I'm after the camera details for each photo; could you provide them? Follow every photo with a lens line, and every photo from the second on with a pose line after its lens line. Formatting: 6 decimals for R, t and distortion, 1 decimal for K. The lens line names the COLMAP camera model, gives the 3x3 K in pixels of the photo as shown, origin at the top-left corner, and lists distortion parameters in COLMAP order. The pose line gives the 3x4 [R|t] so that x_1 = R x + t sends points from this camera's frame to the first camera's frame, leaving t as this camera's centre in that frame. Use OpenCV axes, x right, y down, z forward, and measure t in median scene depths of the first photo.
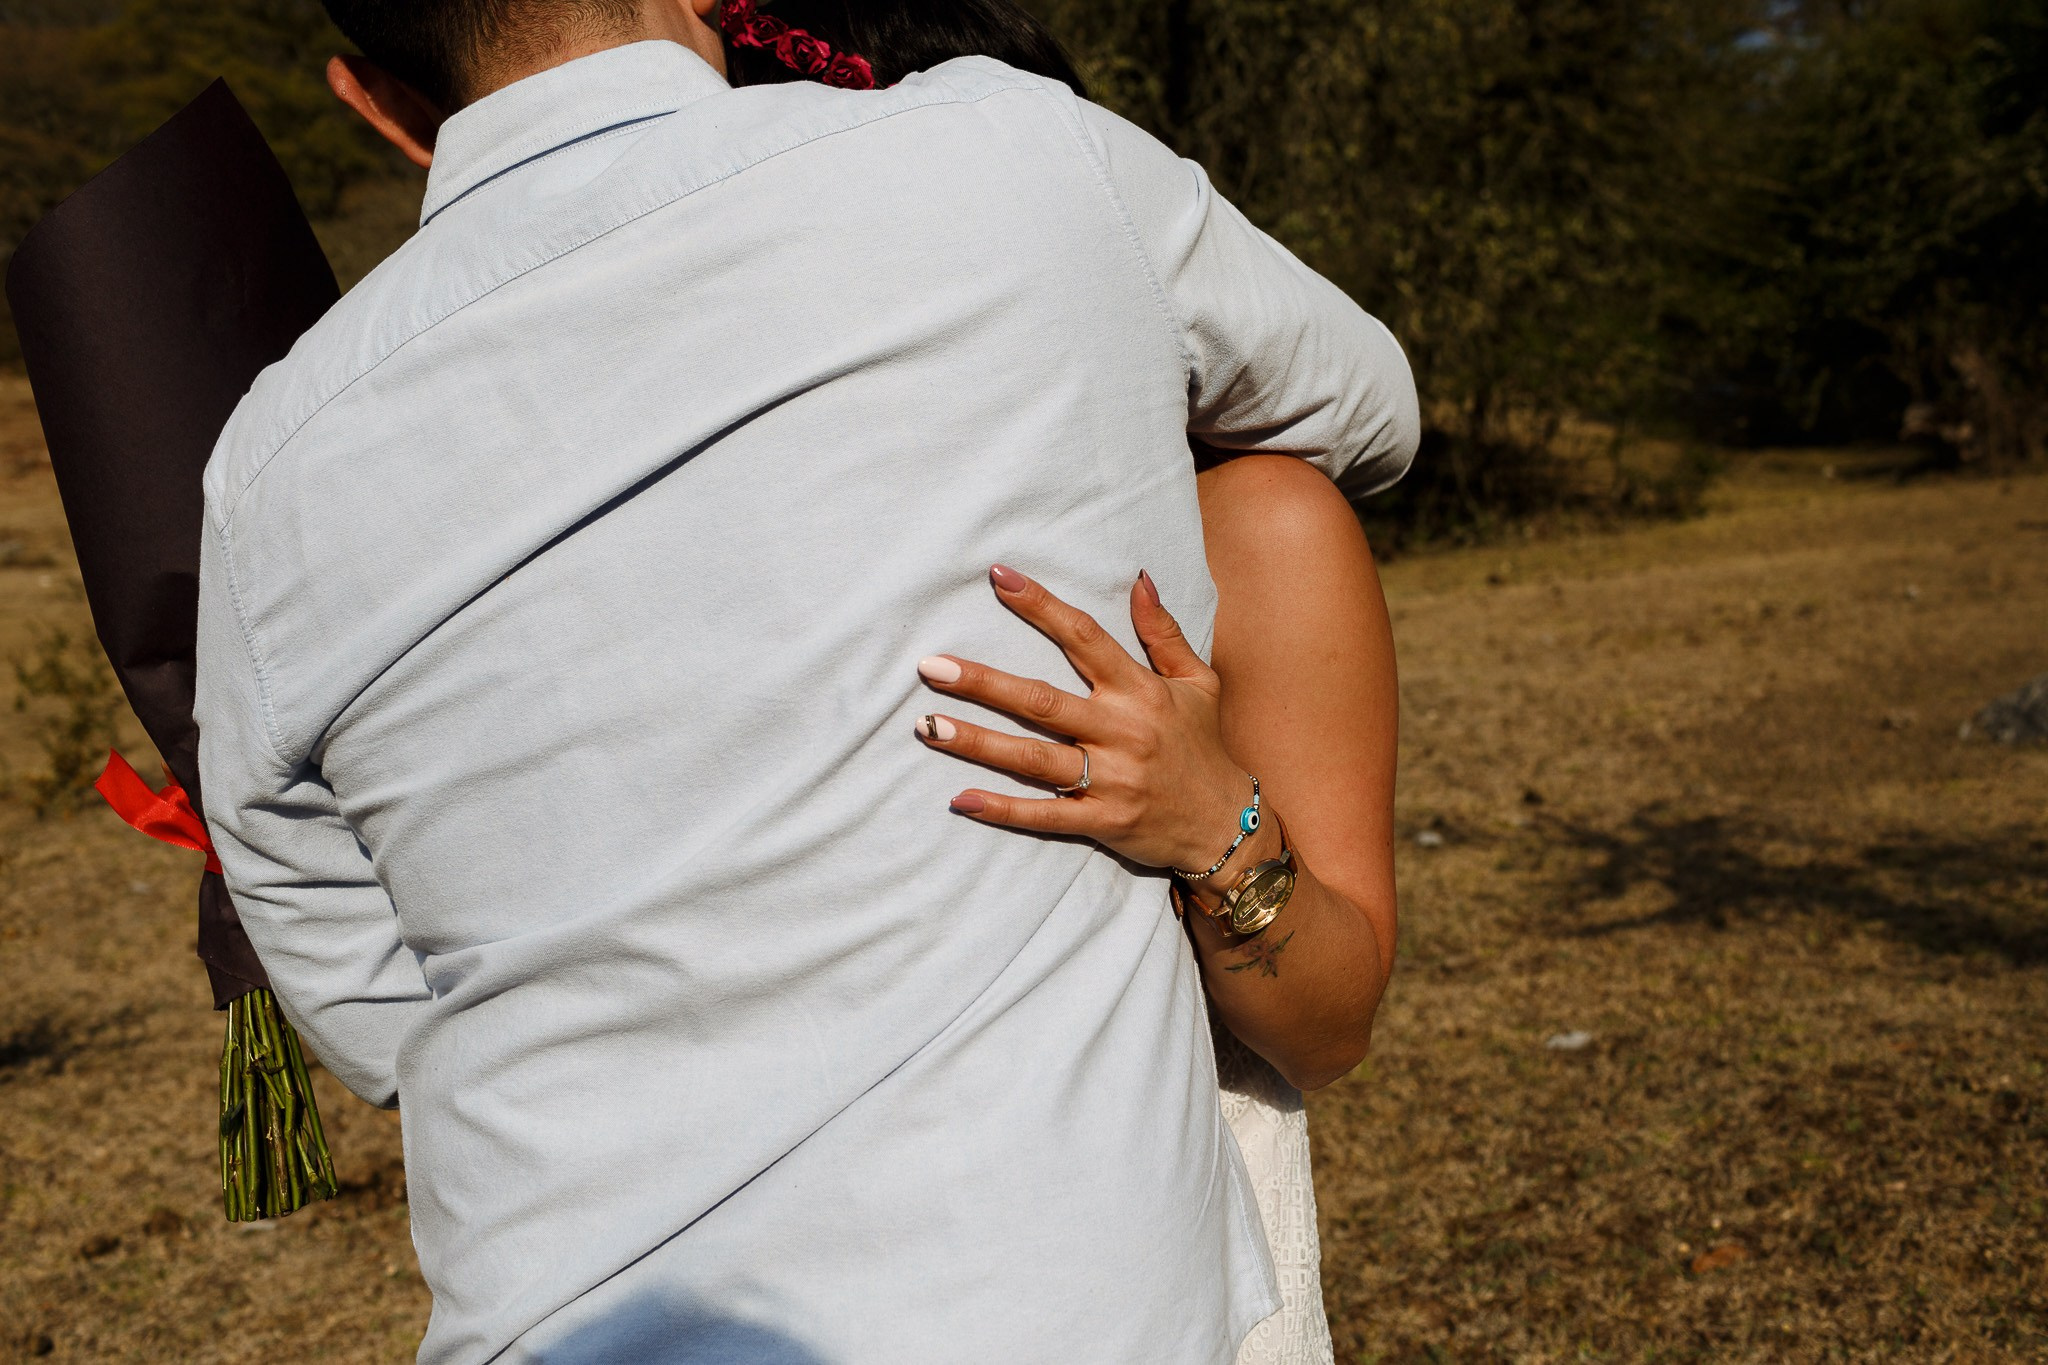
lens RADIAL K [[2029.9, 0, 1020.9], [0, 2029.9, 682.1], [0, 0, 1]] dist [0.004263, 0.000000]
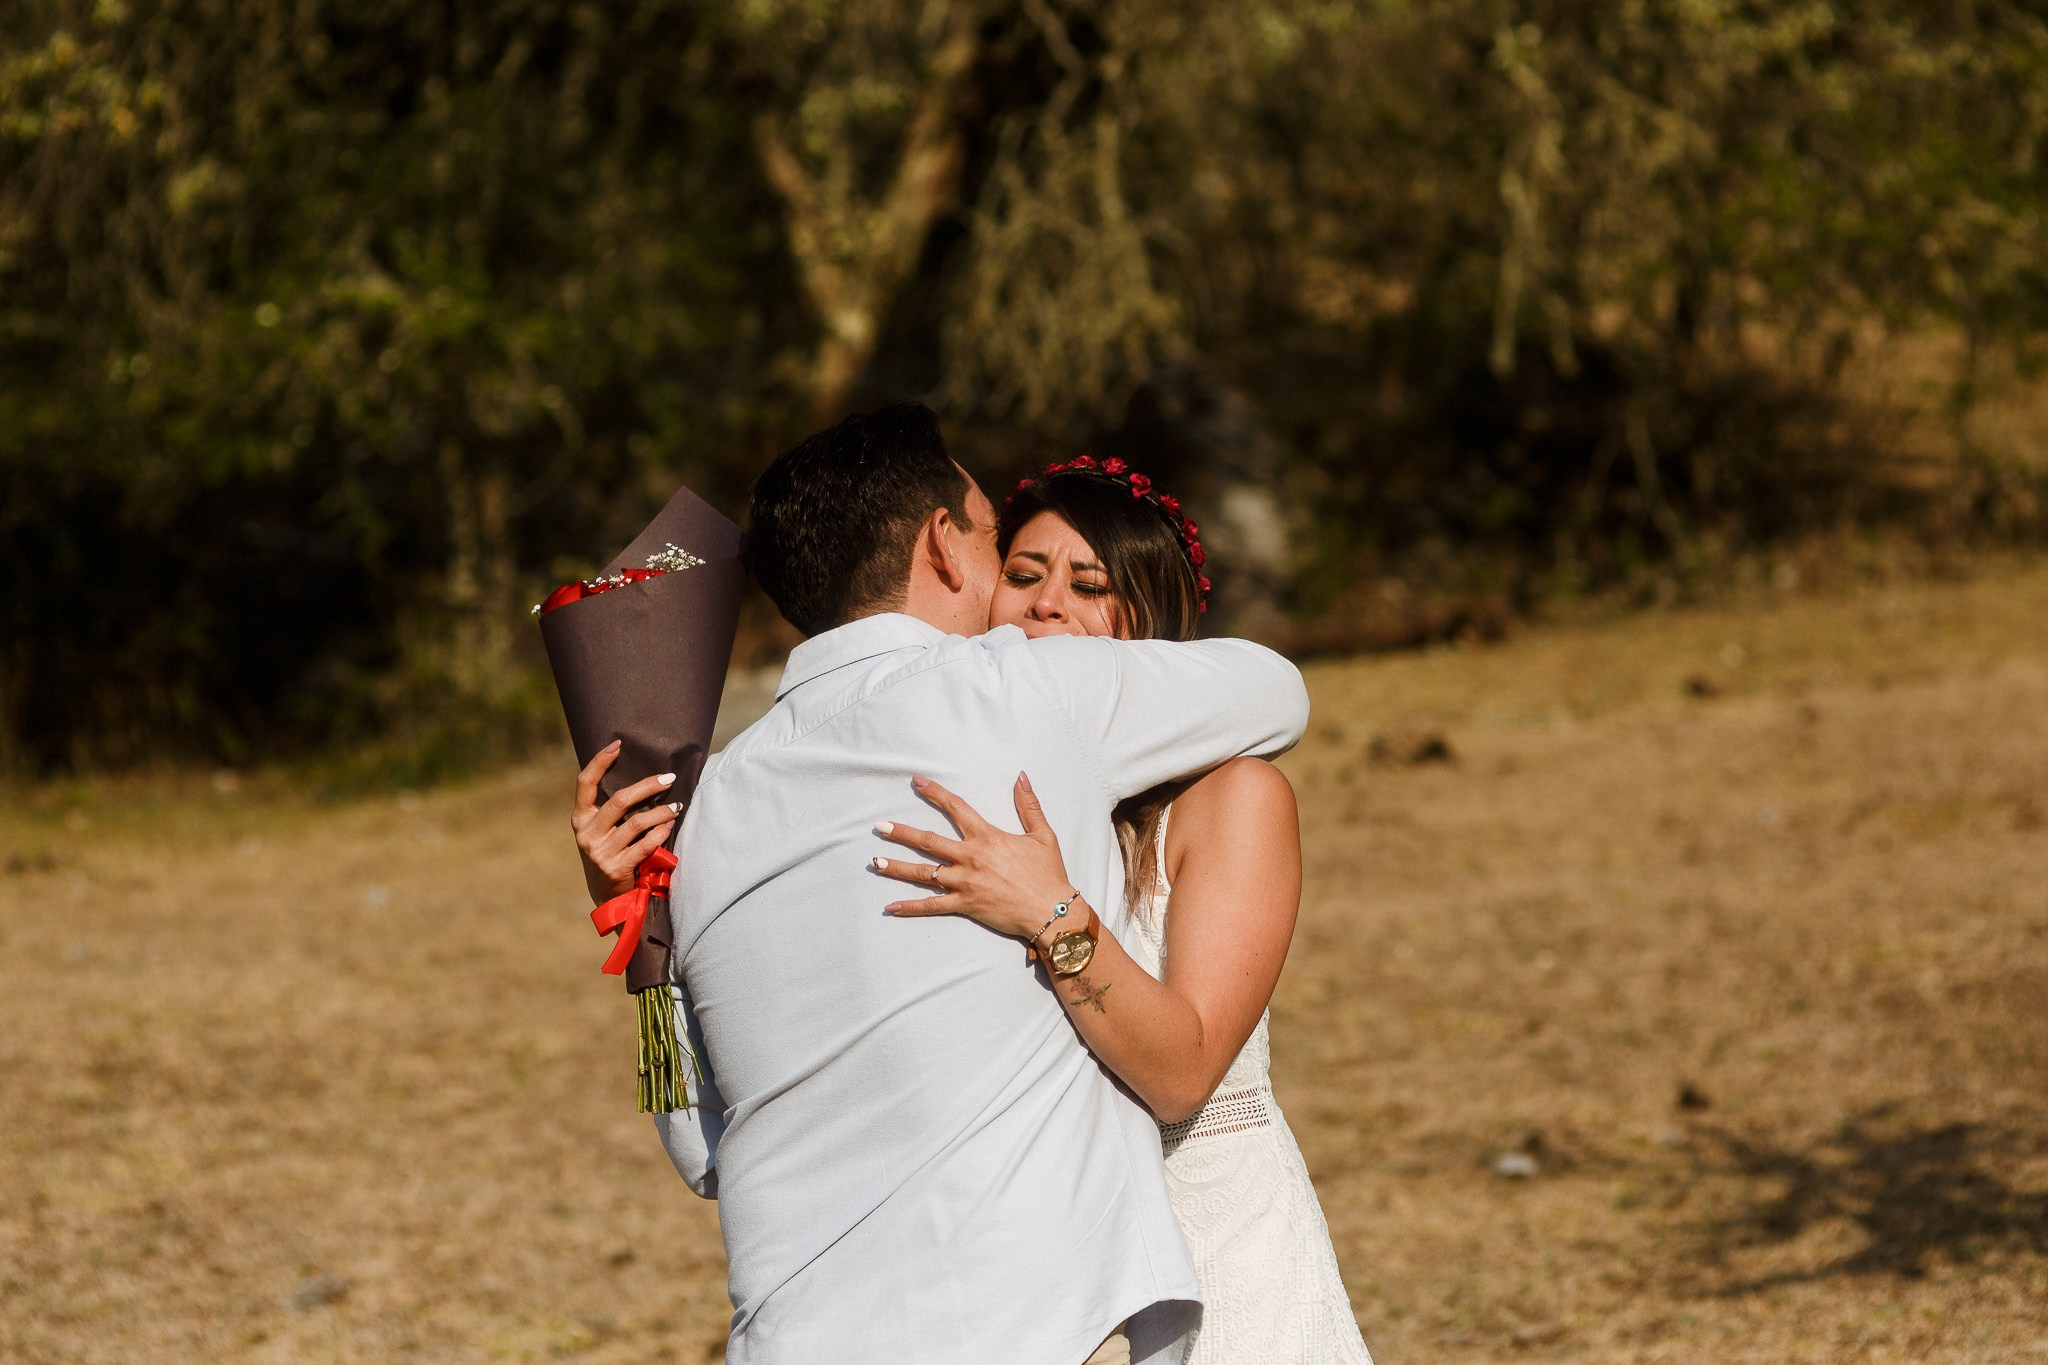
lens RADIAL K [[5705.1, 0, 1024.0], [0, 5705.1, 682.5], [0, 0, 1]] dist [-0.026309, 0.000000]
pose [[0.996649, -0.003239, 0.081732, -0.068225], [0.005768, 0.999511, -0.030727, -0.013001], [-0.081592, 0.031096, 0.996181, -0.551372]]
